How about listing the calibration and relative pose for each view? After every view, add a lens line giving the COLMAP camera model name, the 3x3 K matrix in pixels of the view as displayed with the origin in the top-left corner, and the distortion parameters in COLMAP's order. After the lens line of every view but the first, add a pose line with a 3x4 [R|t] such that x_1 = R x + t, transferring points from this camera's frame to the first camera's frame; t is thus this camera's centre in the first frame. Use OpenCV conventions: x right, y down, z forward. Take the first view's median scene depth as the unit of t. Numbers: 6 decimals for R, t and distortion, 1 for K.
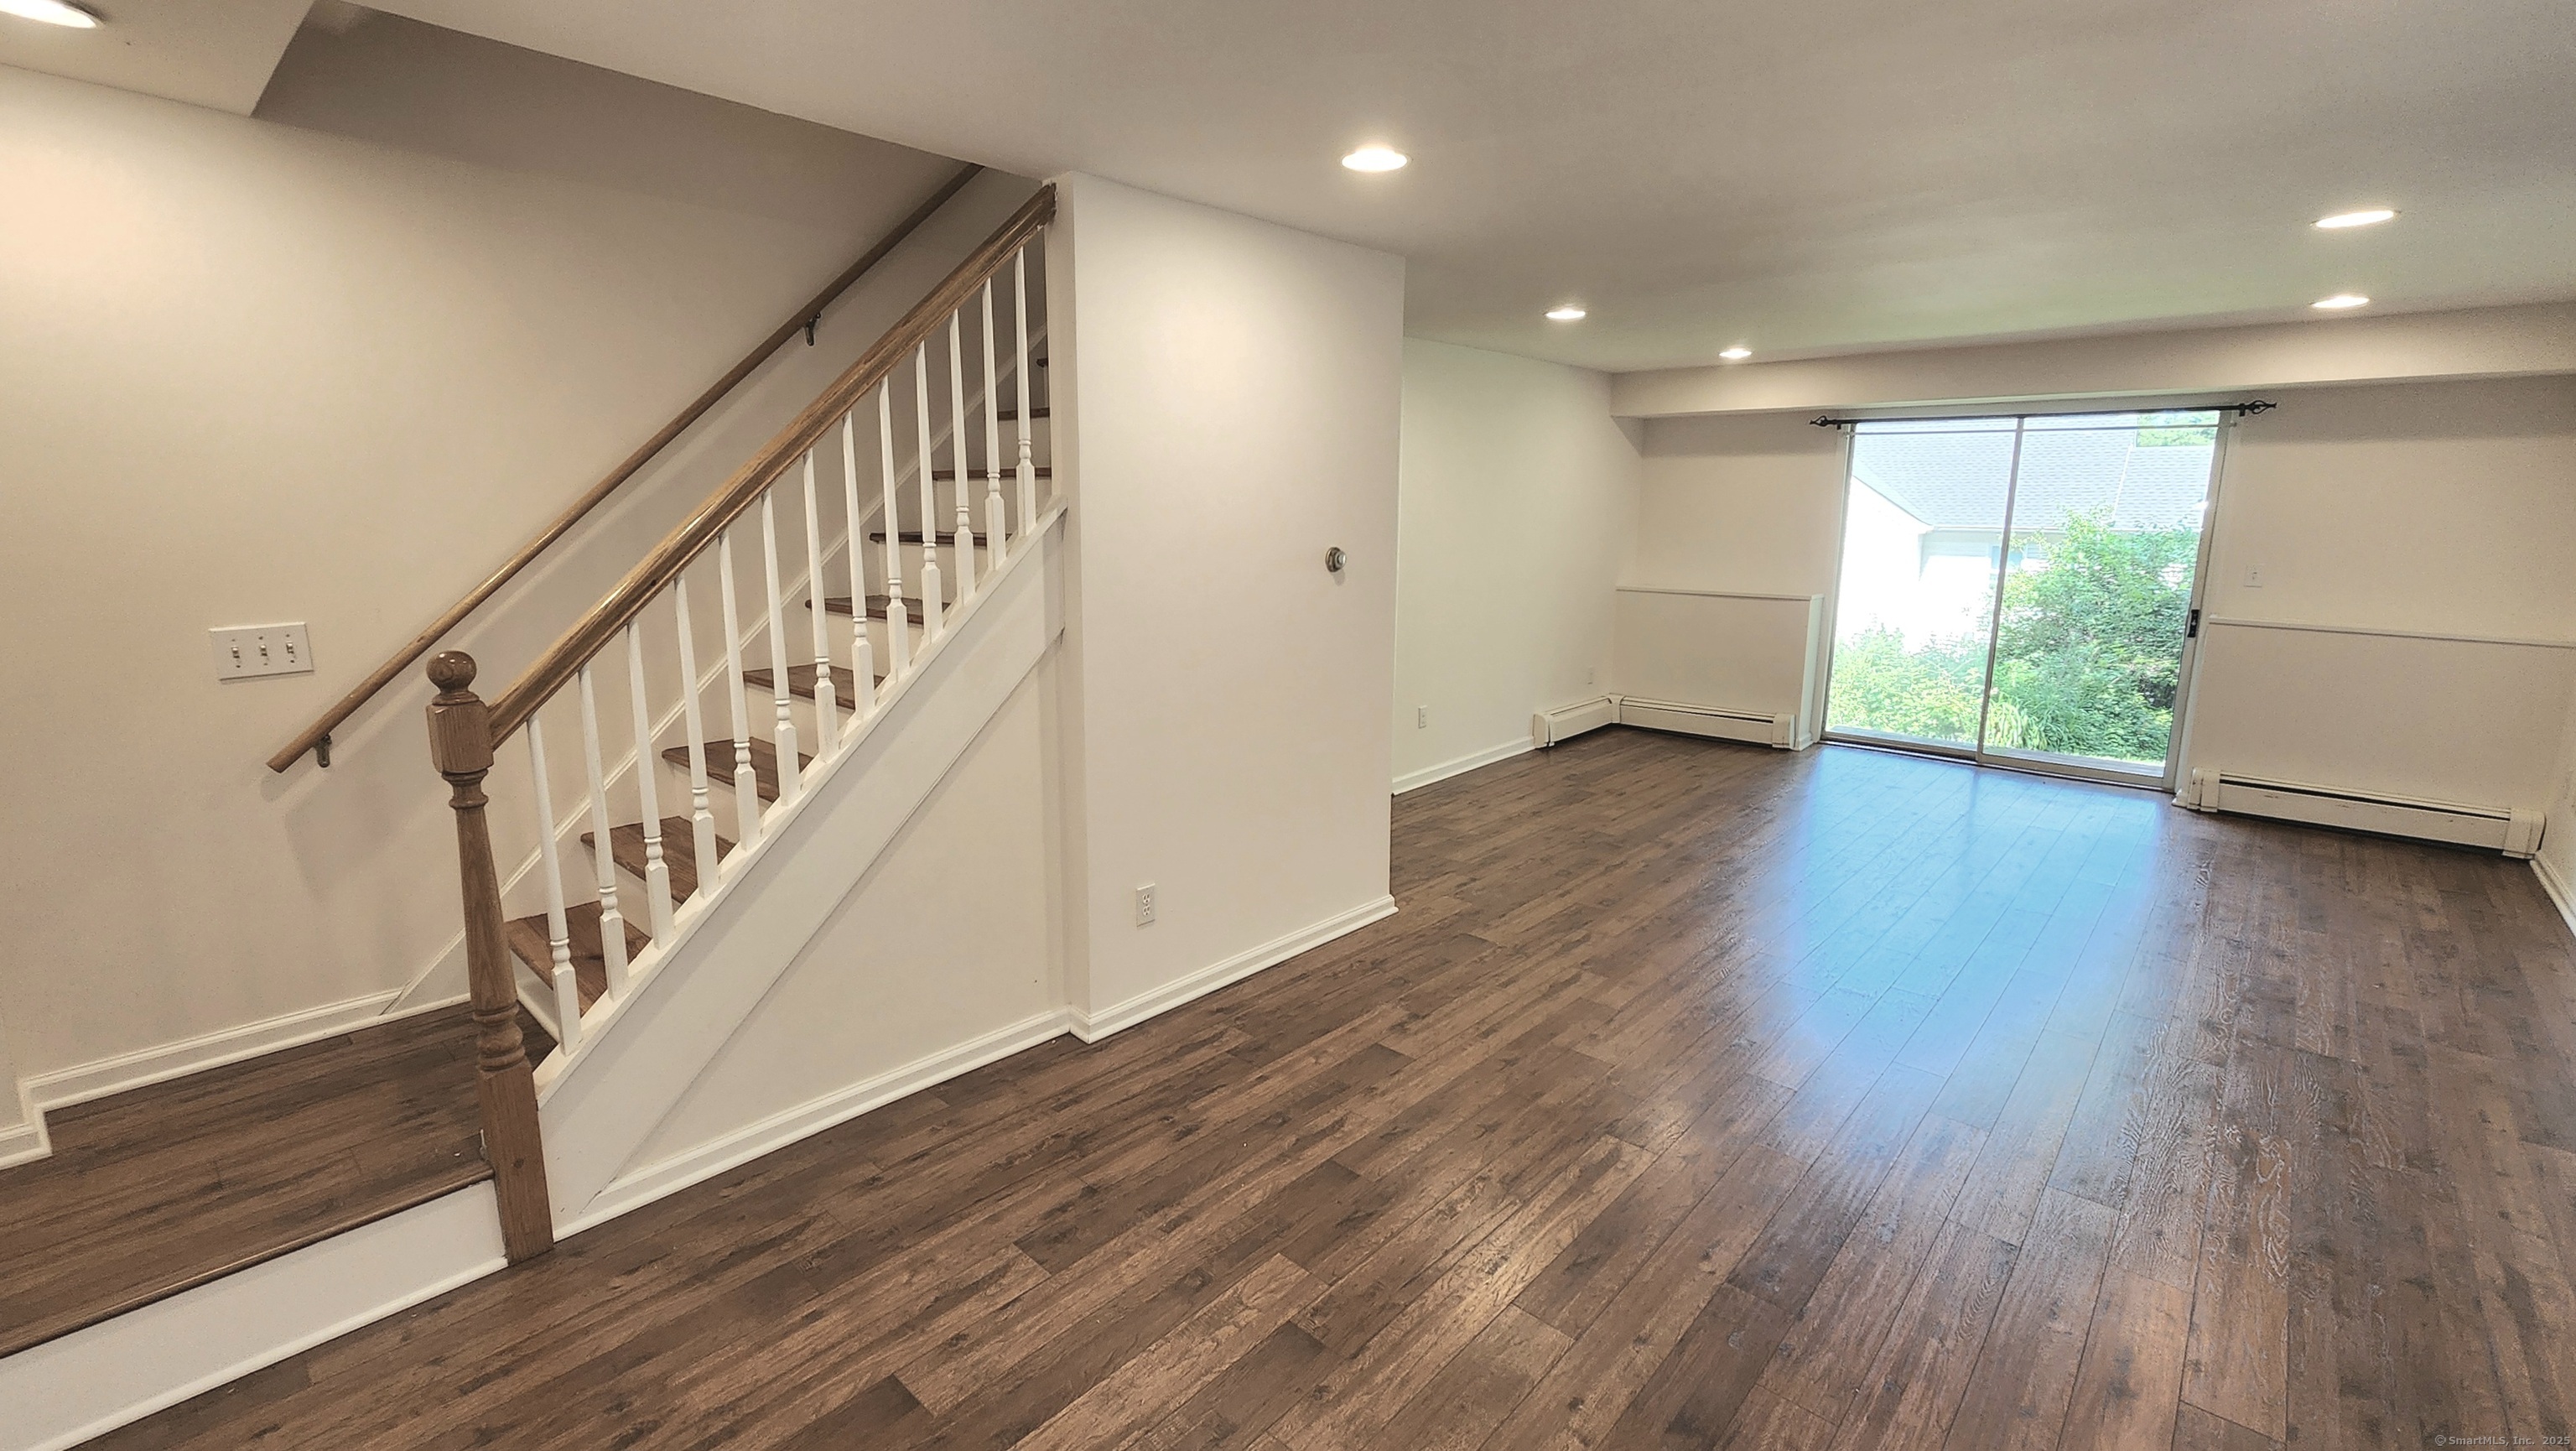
lens RADIAL K [[1096.7, 0, 1288.0], [0, 1096.7, 725.5], [0, 0, 1]] dist [-0.003871, -0.000572]
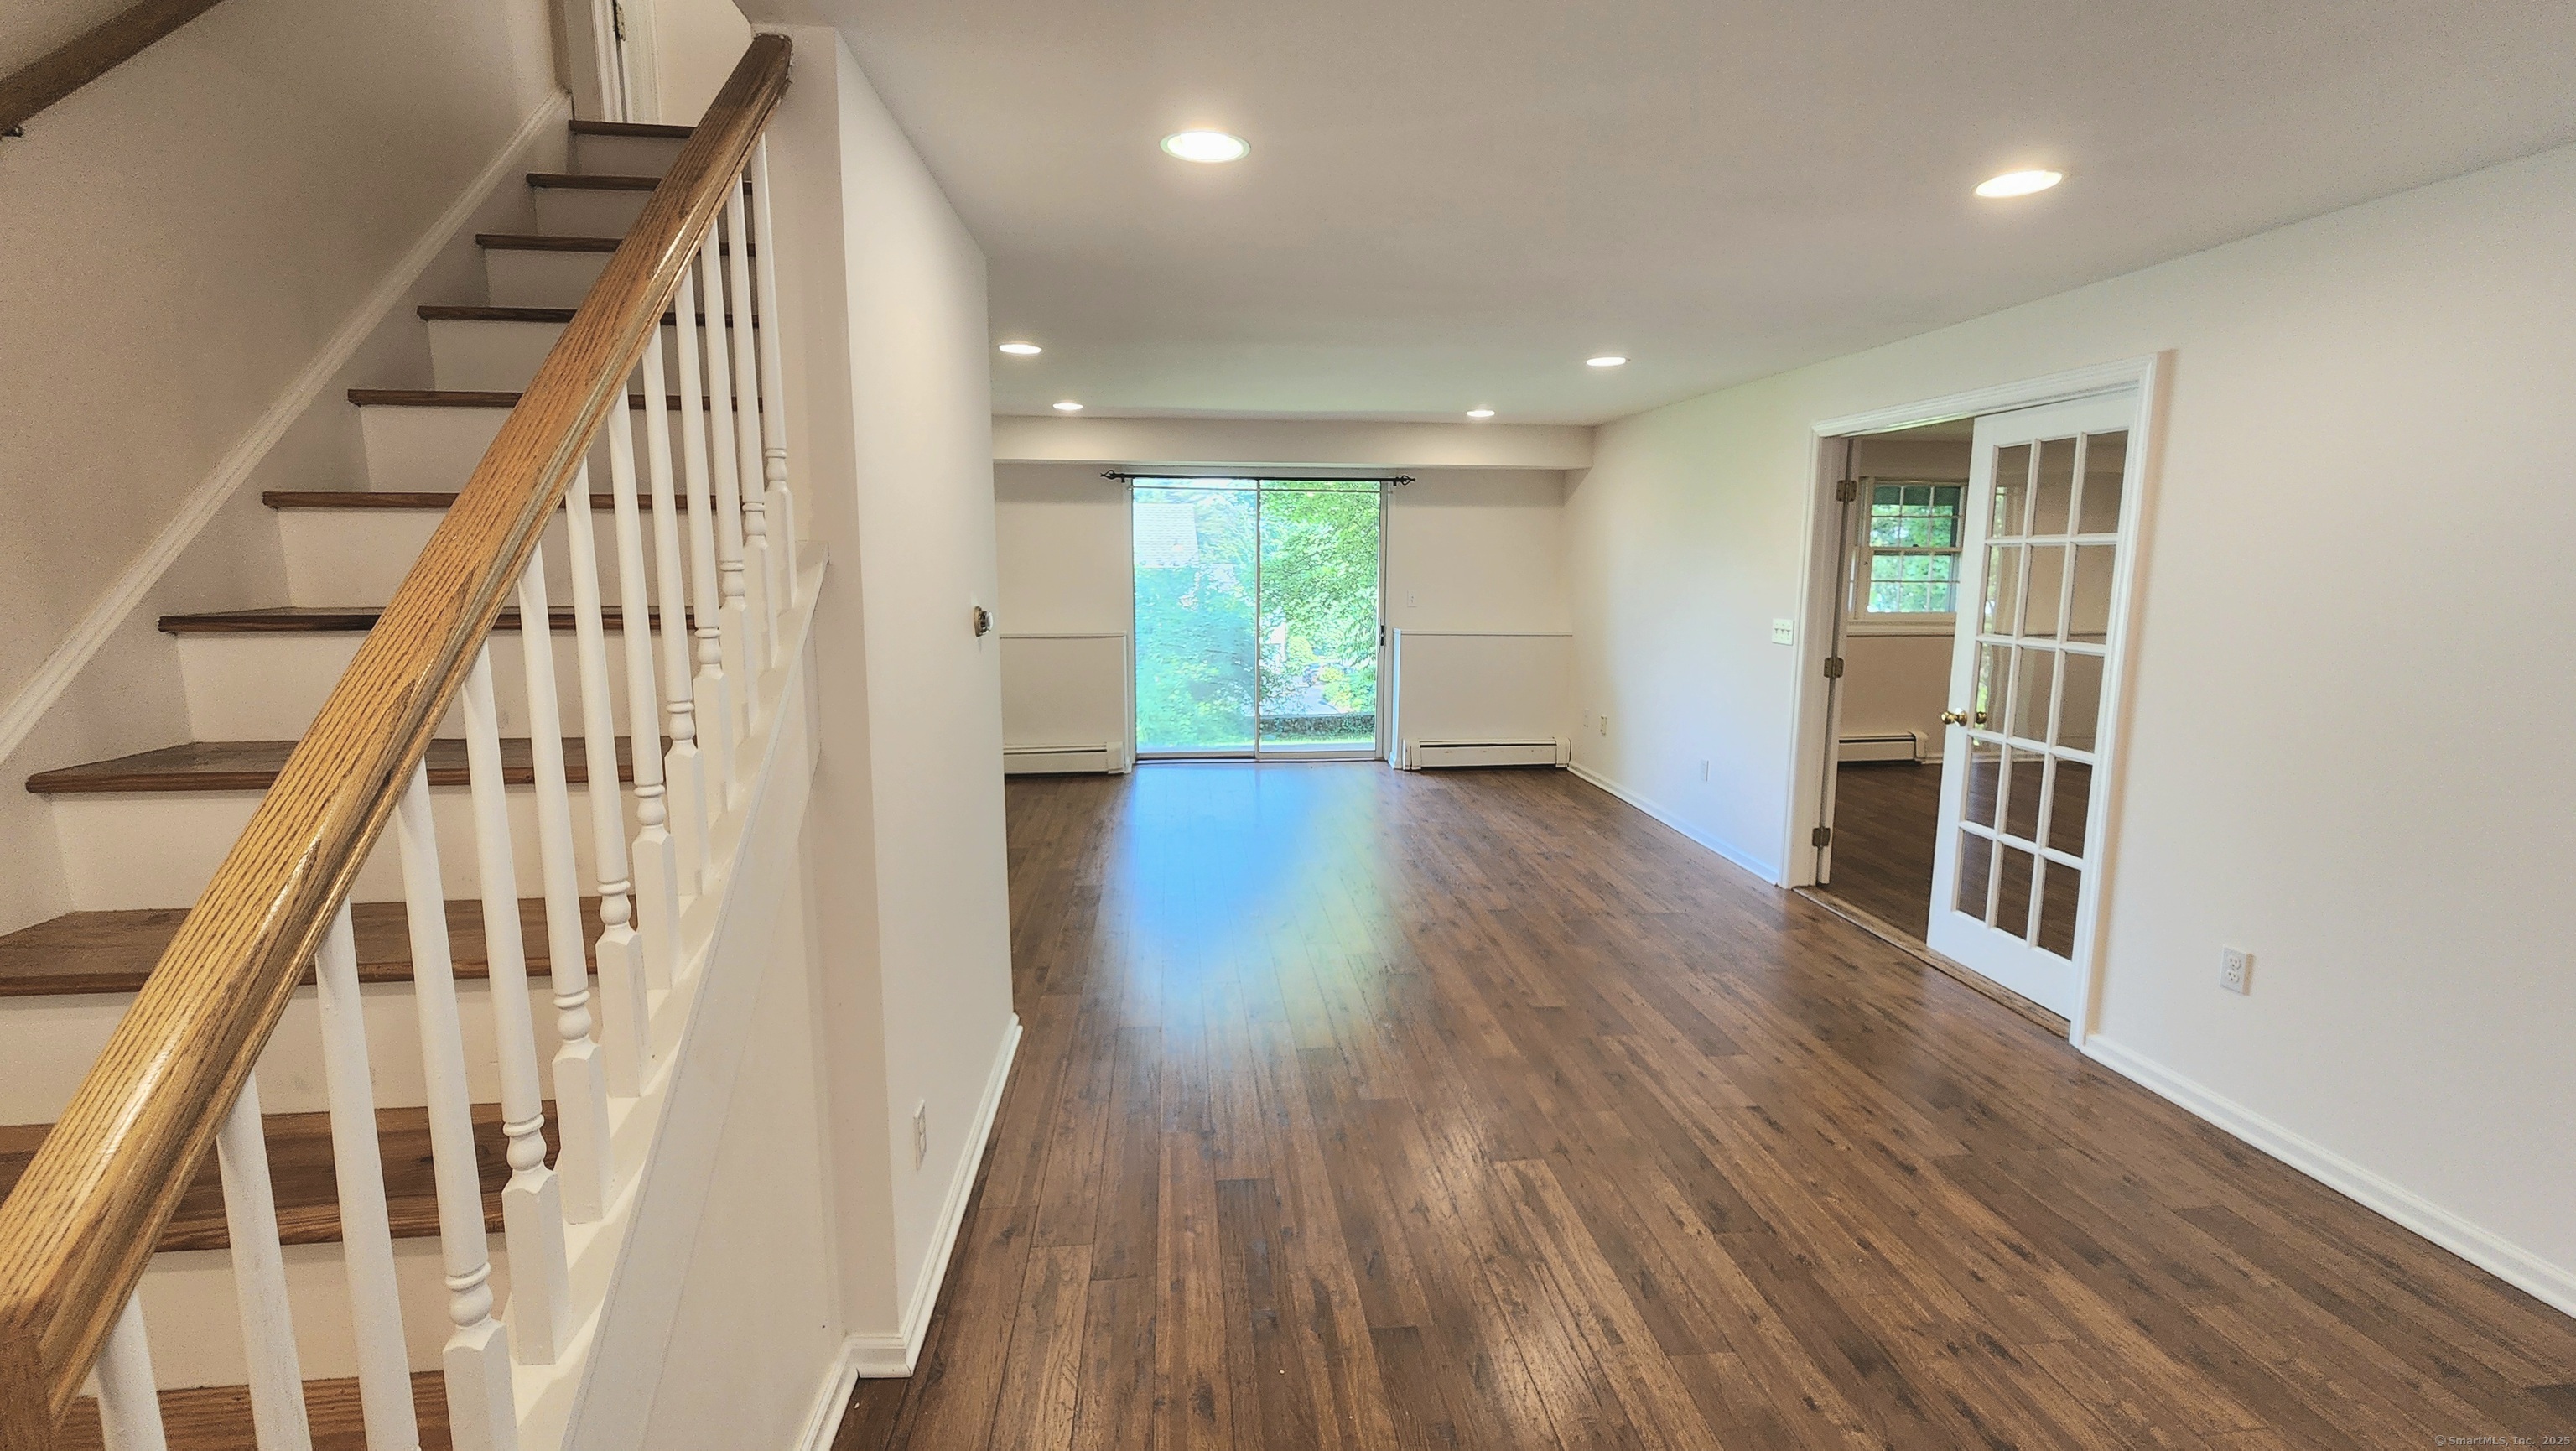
lens RADIAL K [[1051.1, 0, 1283.5], [0, 1051.1, 735.8], [0, 0, 1]] dist [-0.002596, -0.000262]
pose [[0.669469, -0.131219, 0.731159, -0.330033], [0.147929, 0.988111, 0.041885, -0.060026], [-0.727962, 0.080119, 0.680920, 0.284971]]
